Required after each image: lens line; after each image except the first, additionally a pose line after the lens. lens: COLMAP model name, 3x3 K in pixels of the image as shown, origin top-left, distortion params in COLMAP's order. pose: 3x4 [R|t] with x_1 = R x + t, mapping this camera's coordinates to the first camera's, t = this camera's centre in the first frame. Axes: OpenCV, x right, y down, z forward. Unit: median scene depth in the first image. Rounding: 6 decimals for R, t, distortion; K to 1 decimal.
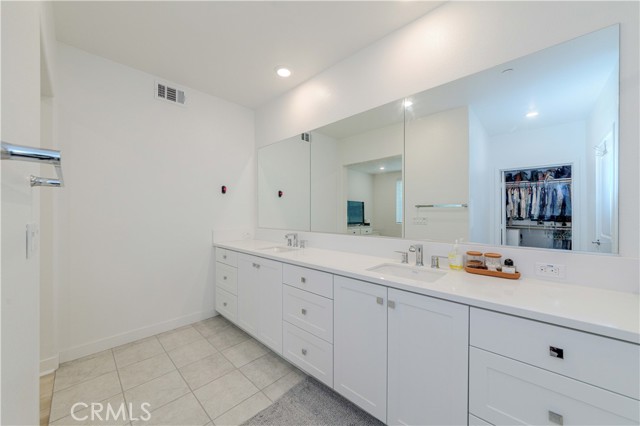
lens RADIAL K [[245.3, 0, 314.0], [0, 245.3, 214.2], [0, 0, 1]] dist [-0.009844, 0.001146]
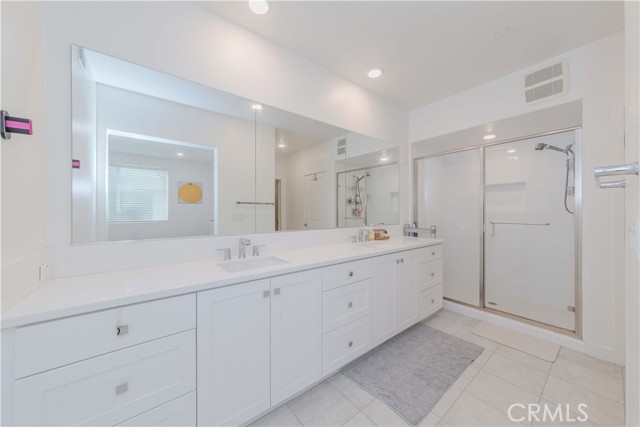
lens RADIAL K [[228.9, 0, 319.2], [0, 228.9, 211.3], [0, 0, 1]] dist [0.000519, 0.000017]
pose [[0.104180, -0.004678, 0.994548, -0.916177], [-0.003418, 0.999981, 0.005061, -0.000018], [-0.994553, -0.003927, 0.104162, 0.934258]]
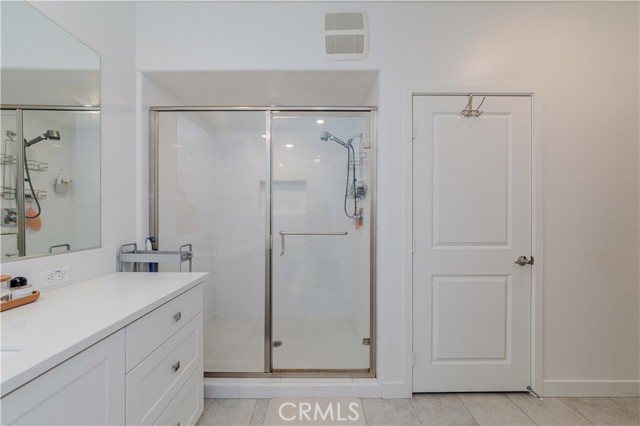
lens RADIAL K [[228.9, 0, 321.0], [0, 228.9, 213.9], [0, 0, 1]] dist [0.000519, 0.000017]
pose [[-0.724340, 0.001303, 0.689442, -0.185920], [-0.004868, 0.999964, -0.007005, 0.001795], [-0.689426, -0.008430, -0.724307, 0.591316]]
